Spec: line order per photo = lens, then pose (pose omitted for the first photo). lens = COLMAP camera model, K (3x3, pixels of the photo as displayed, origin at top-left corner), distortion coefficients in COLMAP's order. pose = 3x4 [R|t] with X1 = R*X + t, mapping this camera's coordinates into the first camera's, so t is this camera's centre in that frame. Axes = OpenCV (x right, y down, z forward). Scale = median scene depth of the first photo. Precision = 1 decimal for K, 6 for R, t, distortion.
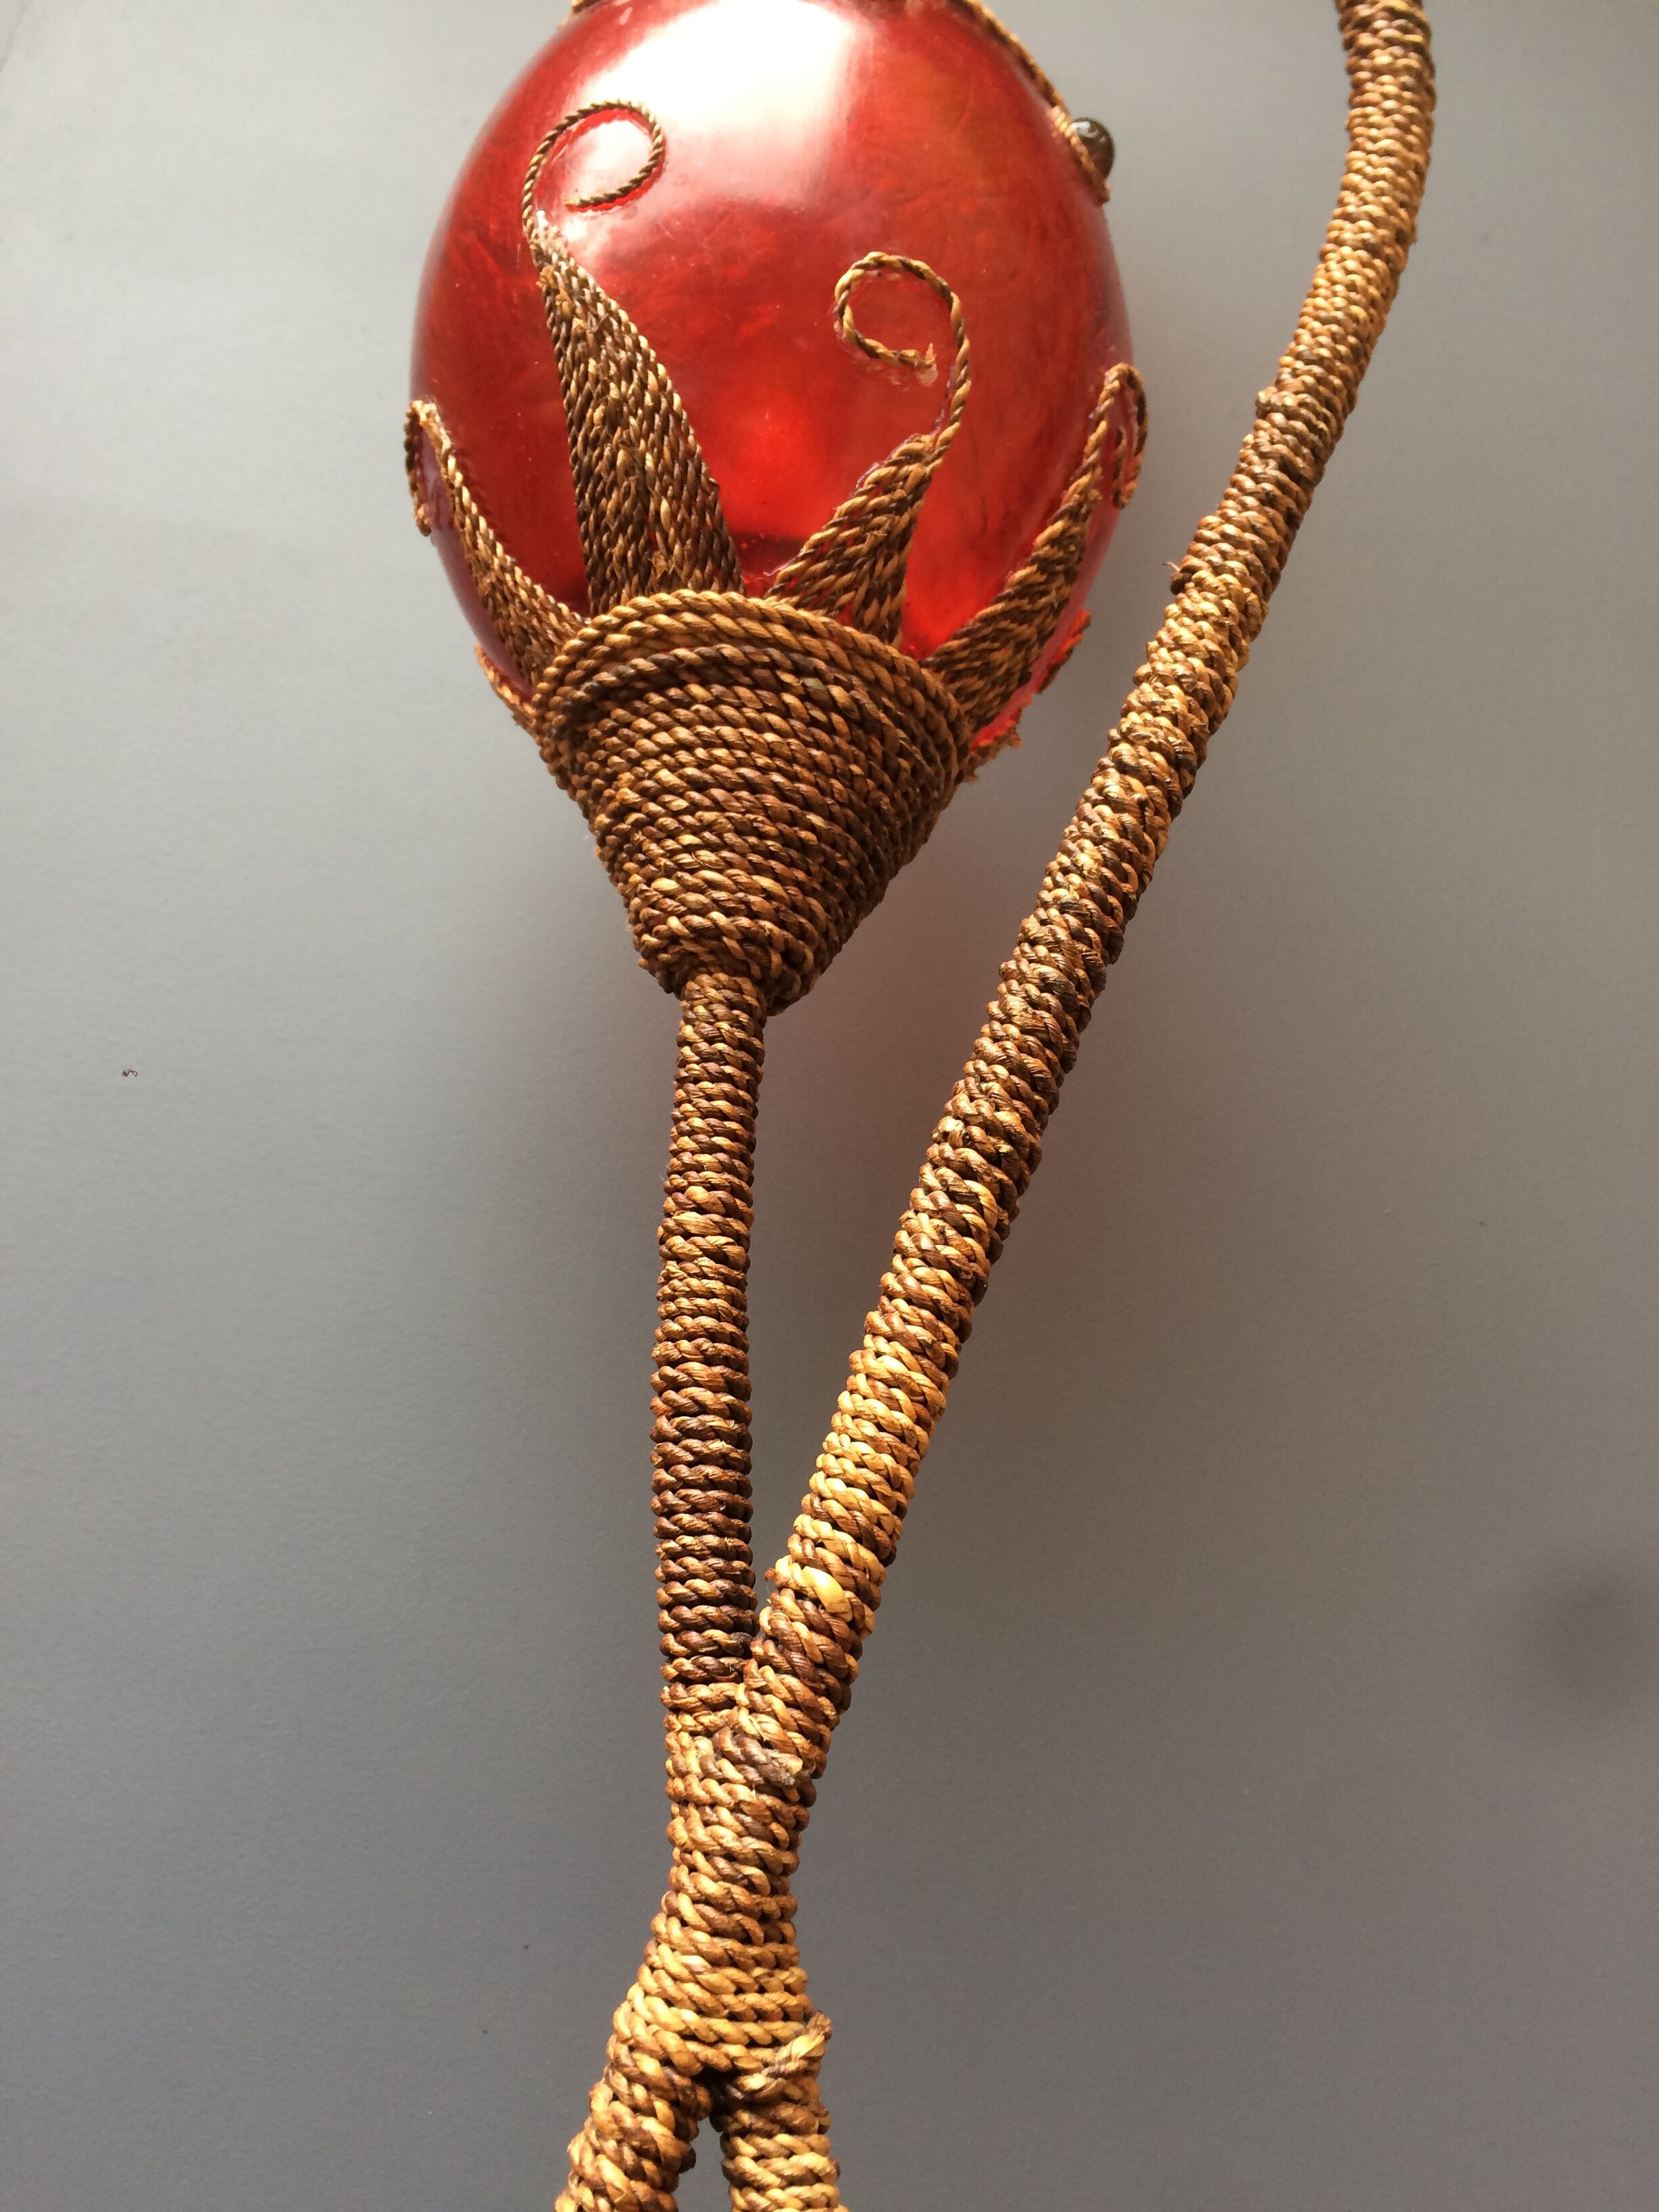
lens RADIAL K [[1902.0, 0, 833.3], [0, 1902.0, 1113.9], [0, 0, 1]] dist [0.072006, -0.110121]
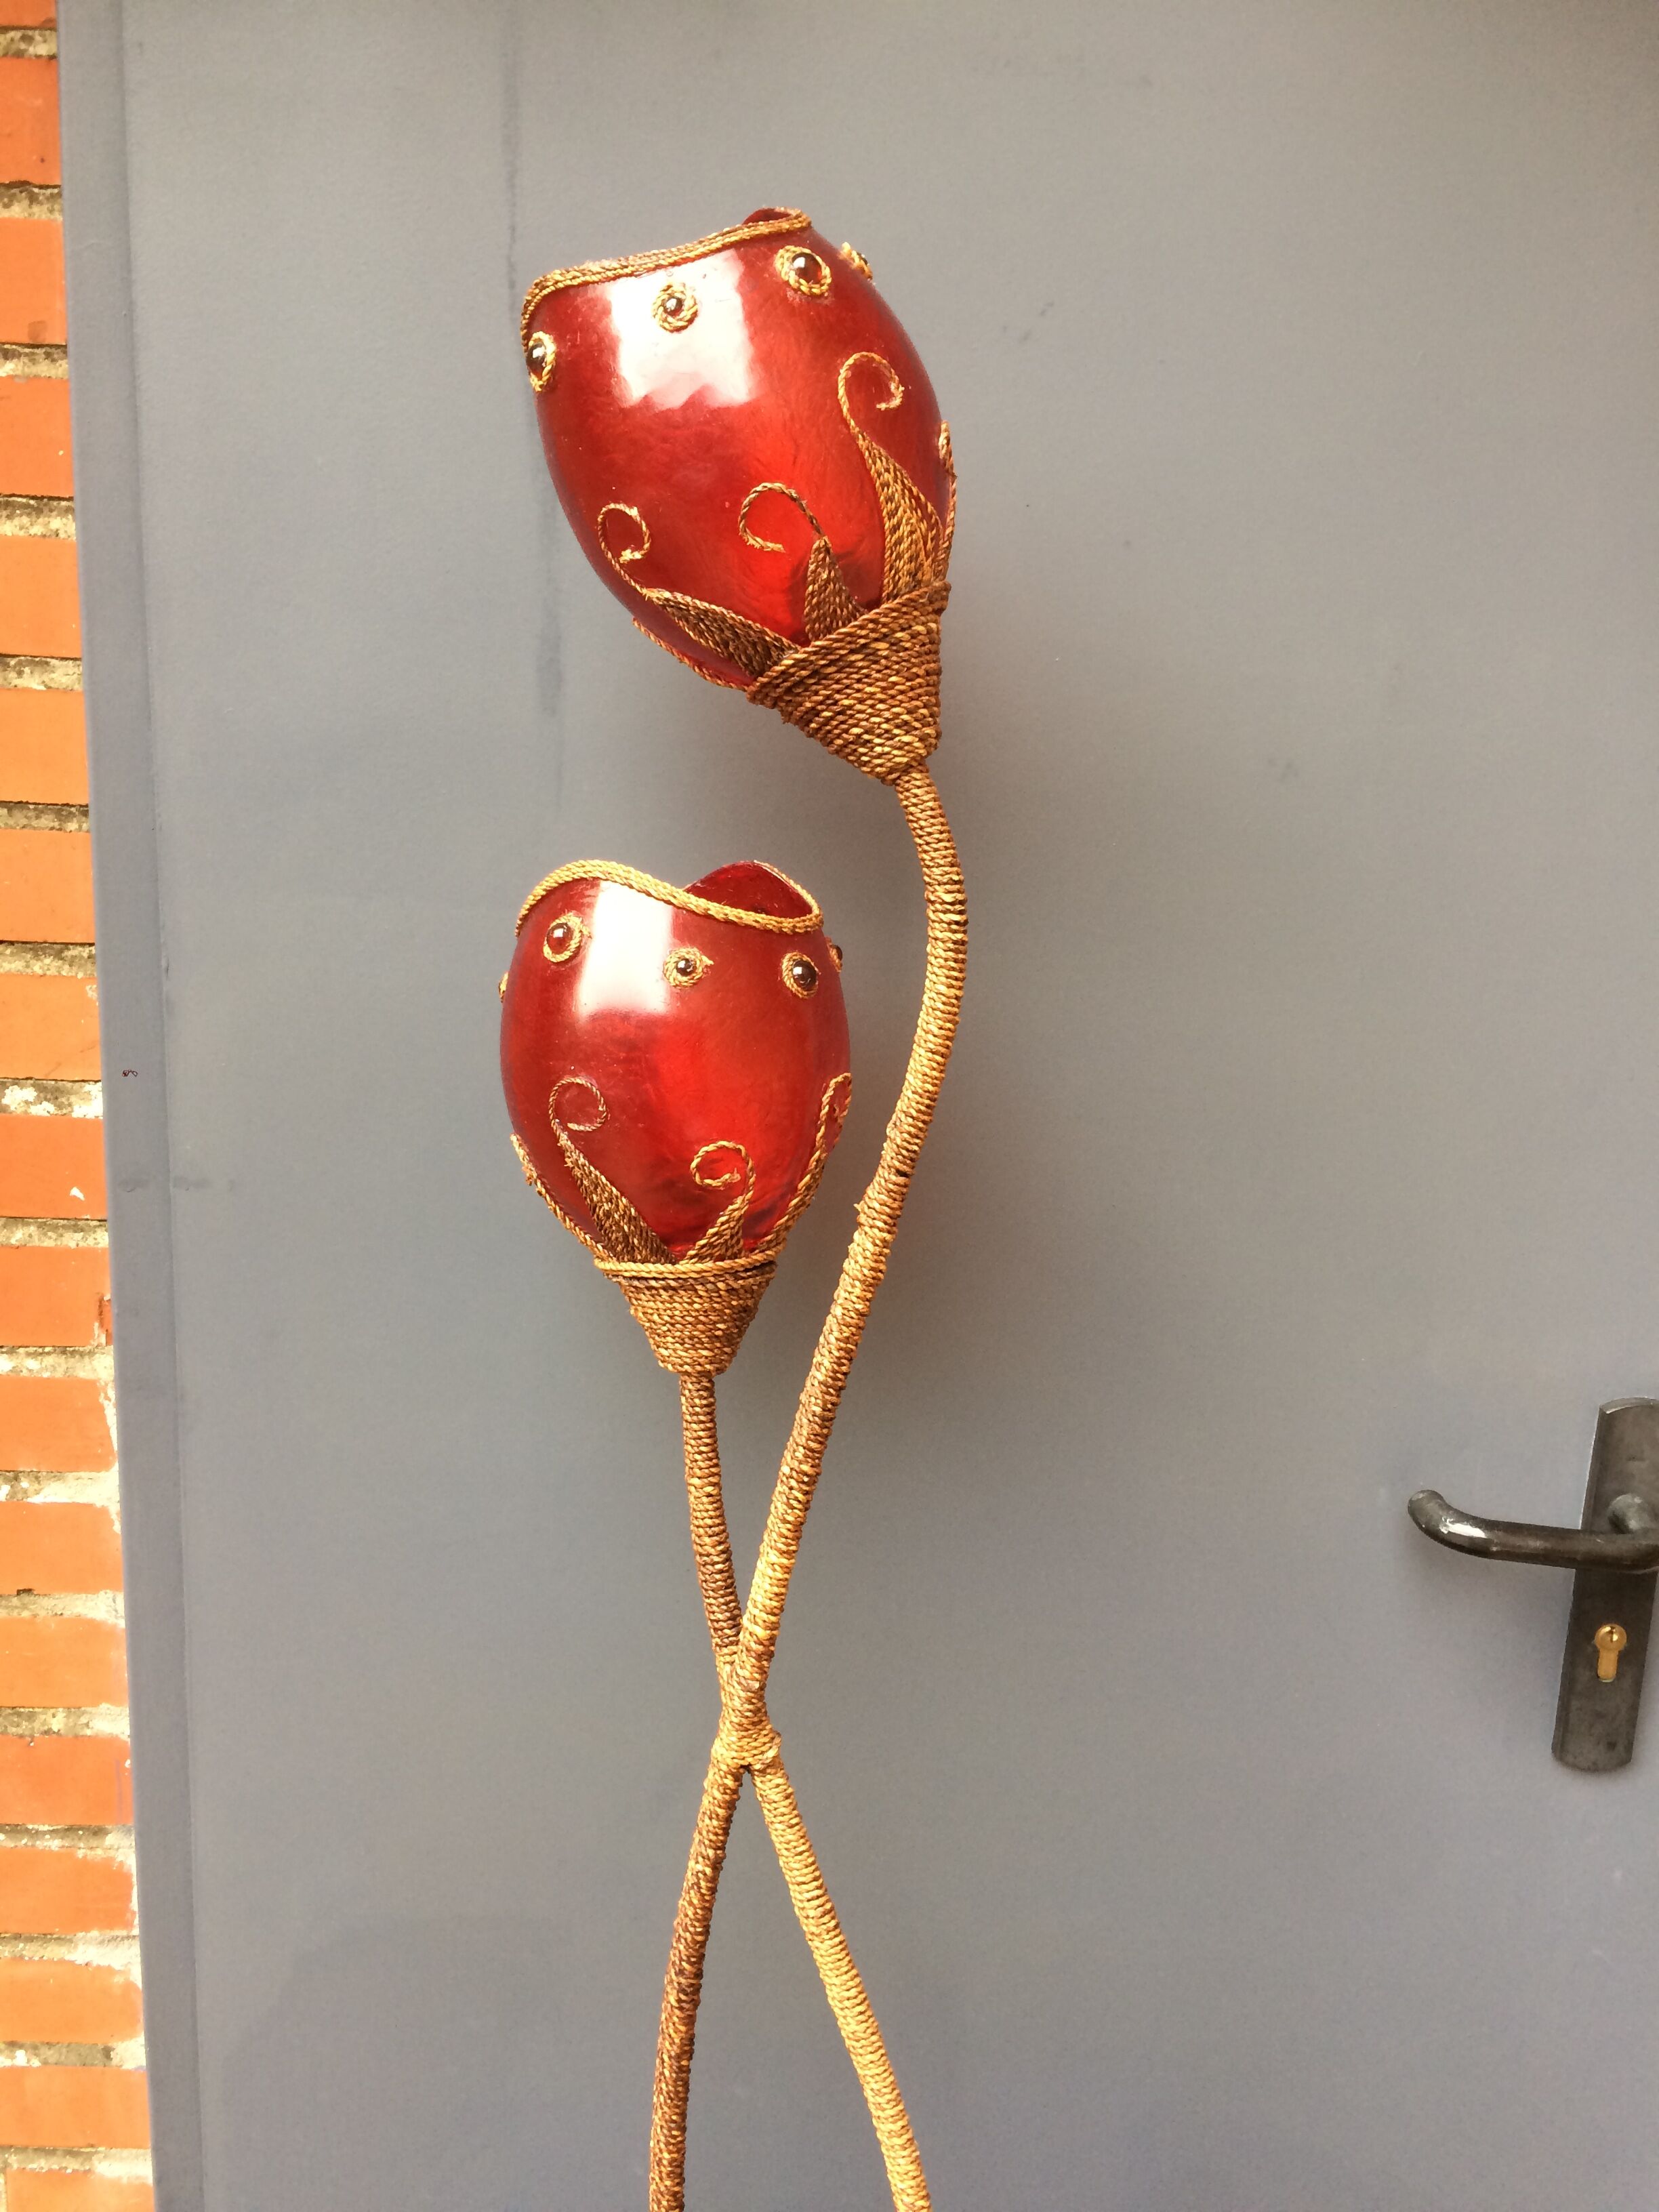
lens RADIAL K [[1902.0, 0, 843.0], [0, 1902.0, 1100.6], [0, 0, 1]] dist [0.072006, -0.110121]
pose [[0.990672, -0.098423, -0.094245, 0.405732], [0.132621, 0.855329, 0.500823, -1.608970], [0.031318, -0.508650, 0.860404, -0.939462]]
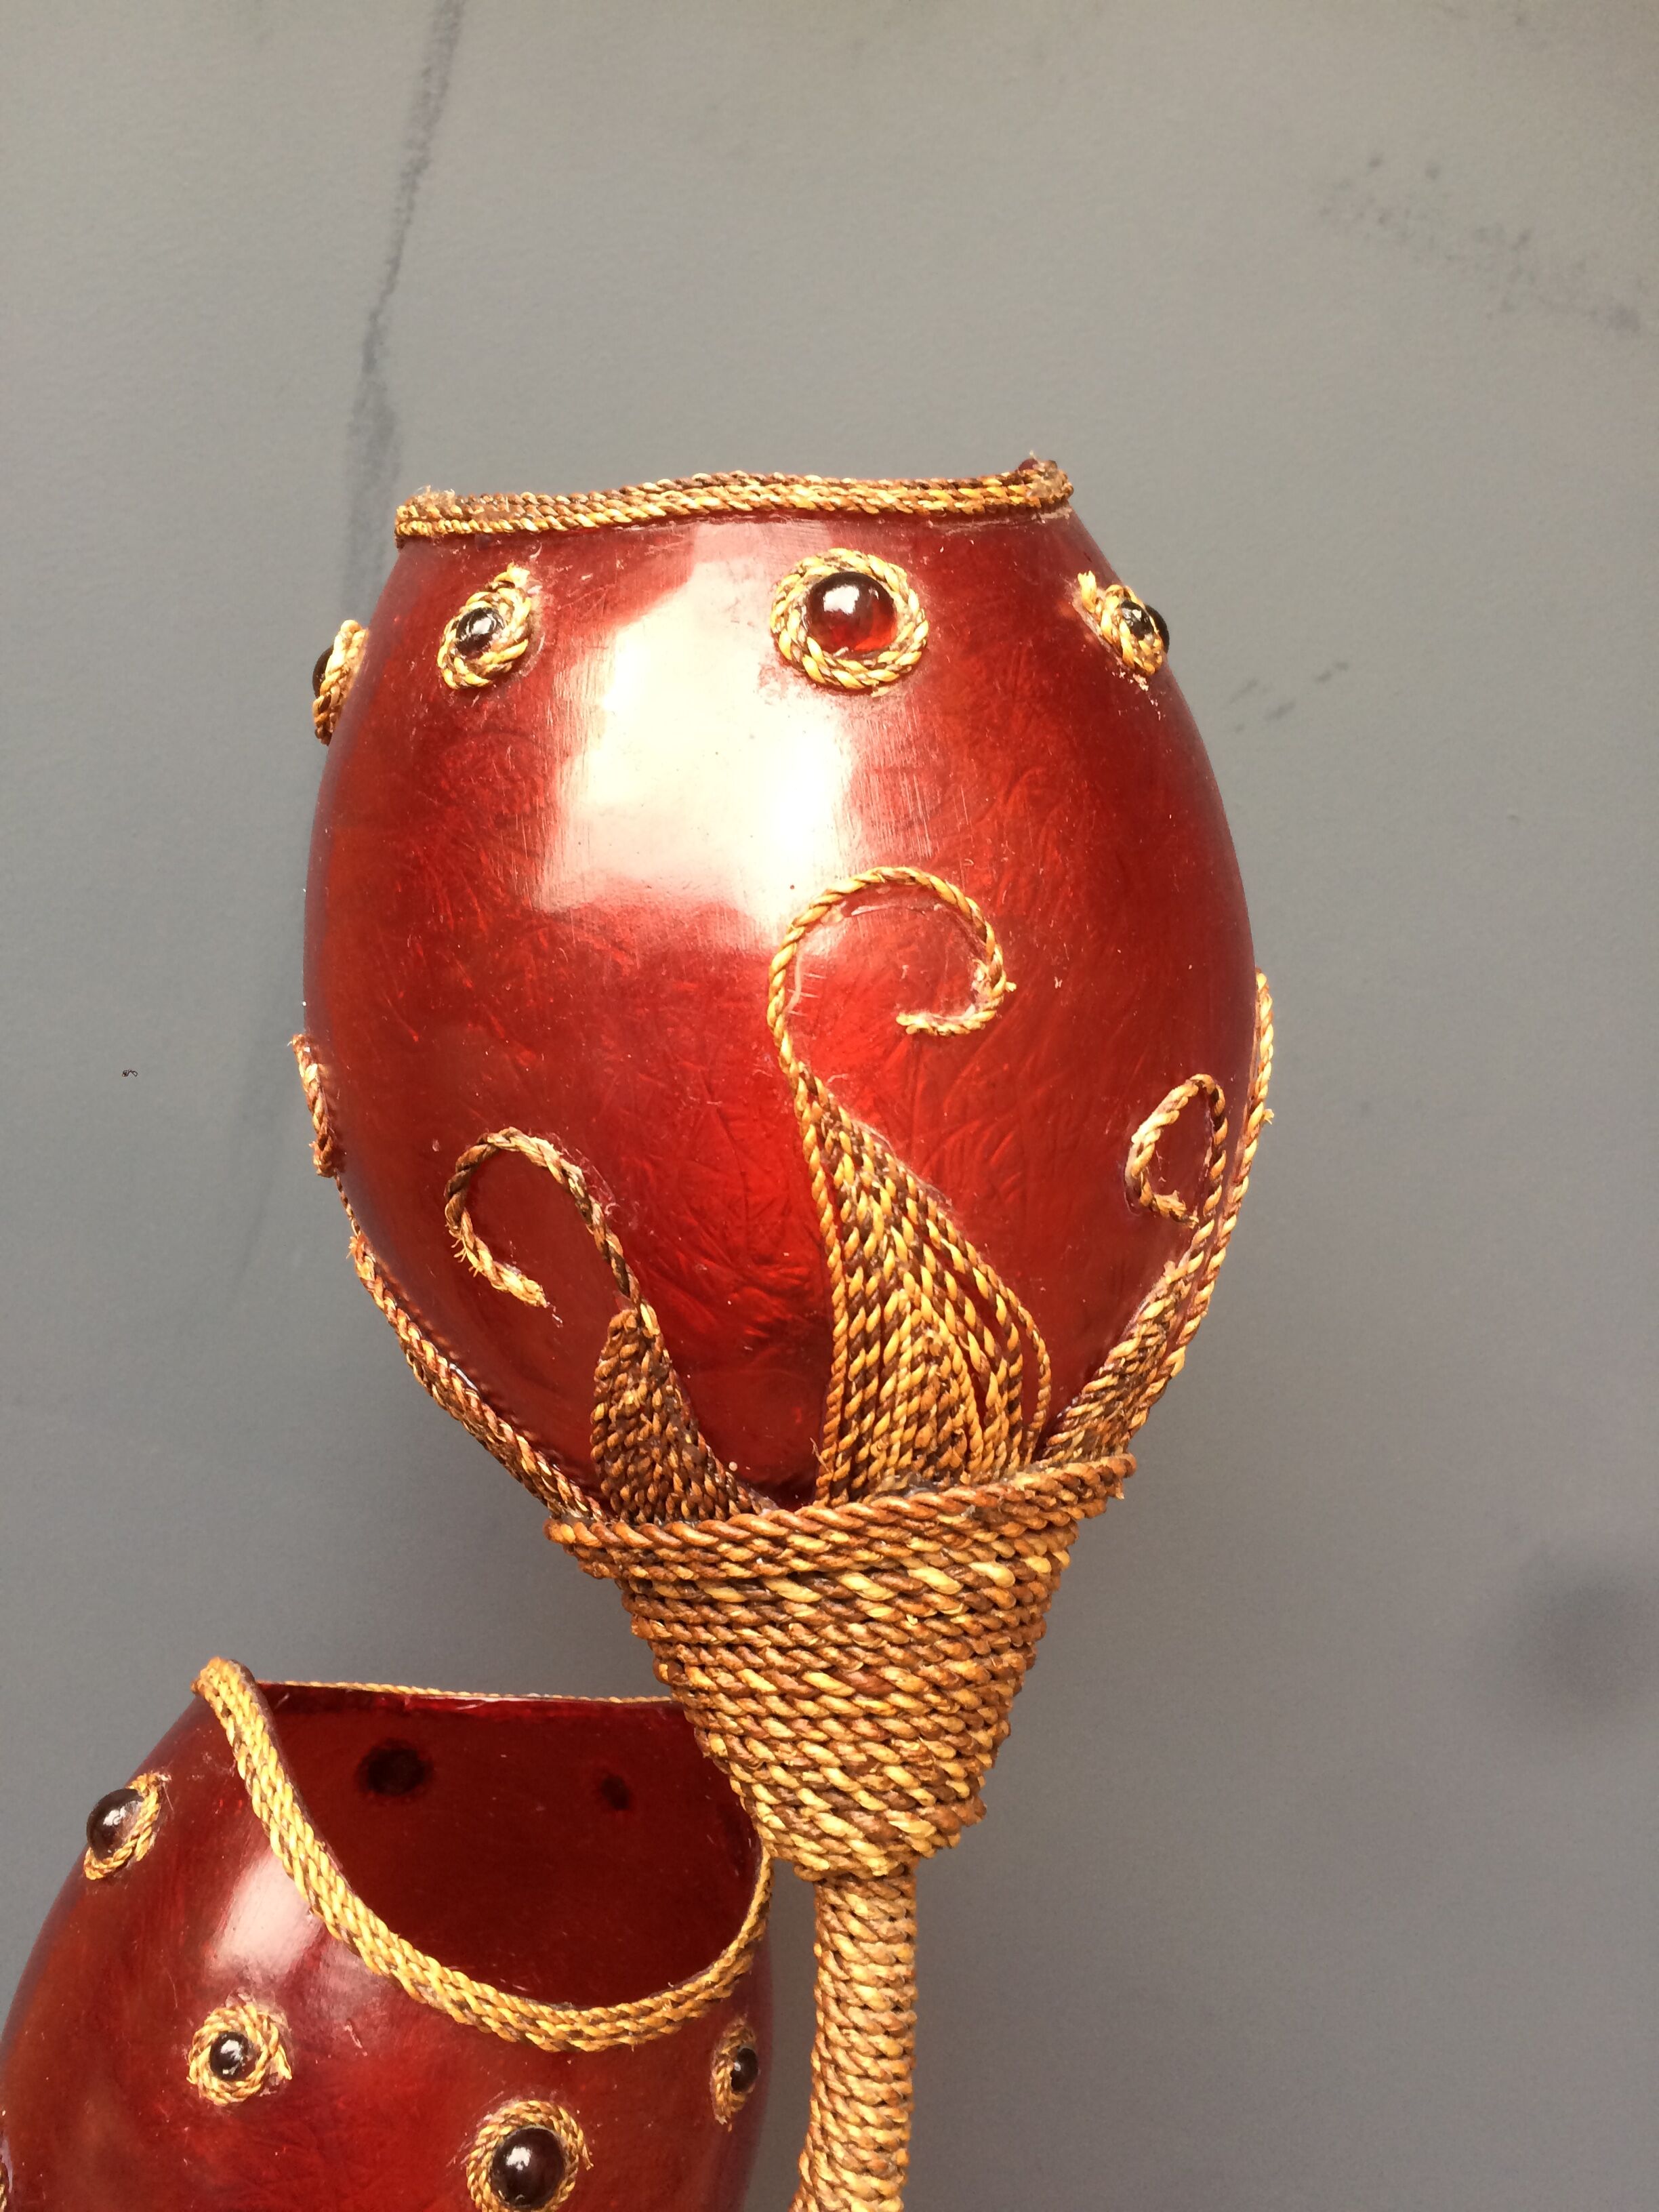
lens RADIAL K [[1902.0, 0, 862.4], [0, 1902.0, 1059.1], [0, 0, 1]] dist [0.072006, -0.110121]
pose [[0.826195, 0.202891, -0.525582, 0.689185], [0.006820, 0.929232, 0.369433, -1.456105], [0.563343, -0.308808, 0.766344, 0.671817]]
